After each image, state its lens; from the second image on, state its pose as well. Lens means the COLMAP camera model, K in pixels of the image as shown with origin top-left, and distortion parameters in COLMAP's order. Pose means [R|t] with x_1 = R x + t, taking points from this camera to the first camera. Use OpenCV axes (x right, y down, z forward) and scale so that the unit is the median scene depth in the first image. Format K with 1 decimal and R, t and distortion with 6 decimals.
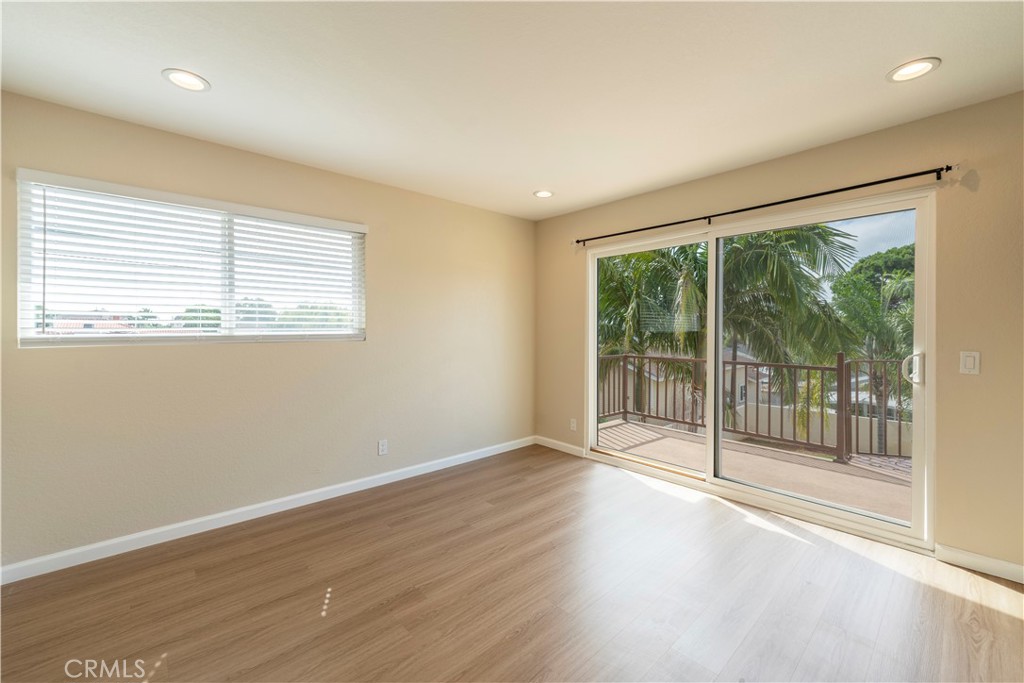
lens RADIAL K [[419.3, 0, 513.0], [0, 419.3, 321.5], [0, 0, 1]] dist [0.000105, -0.001165]
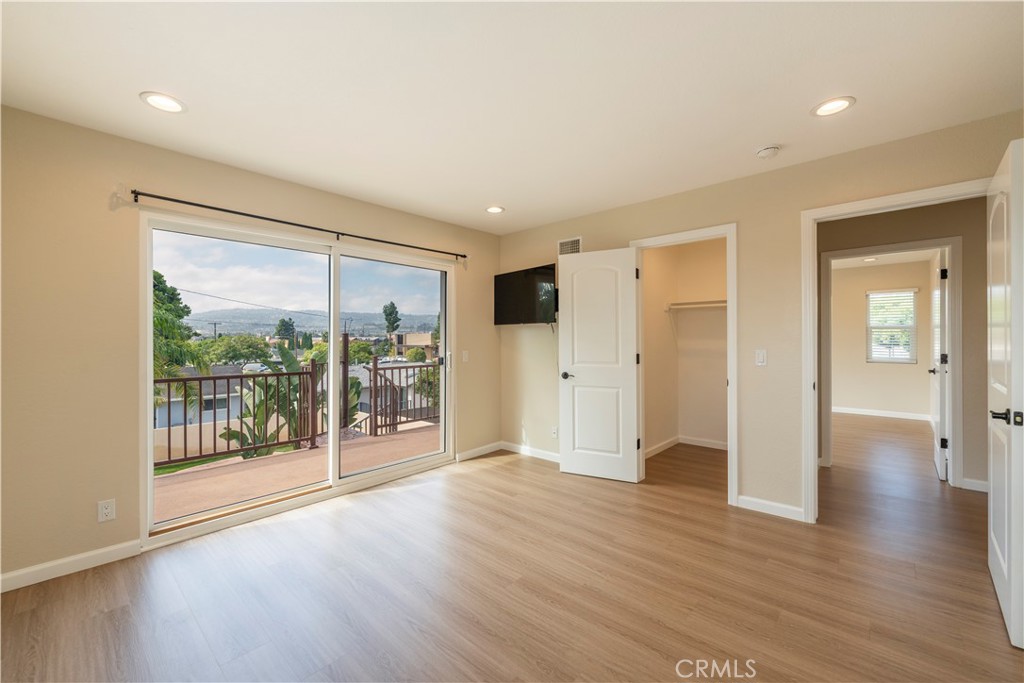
lens RADIAL K [[419.3, 0, 508.3], [0, 419.3, 335.4], [0, 0, 1]] dist [0.000105, -0.001165]
pose [[-0.107784, 0.006504, 0.994153, -0.615499], [-0.017014, 0.999820, -0.008386, 0.007563], [-0.994029, -0.017819, -0.107654, 0.681998]]
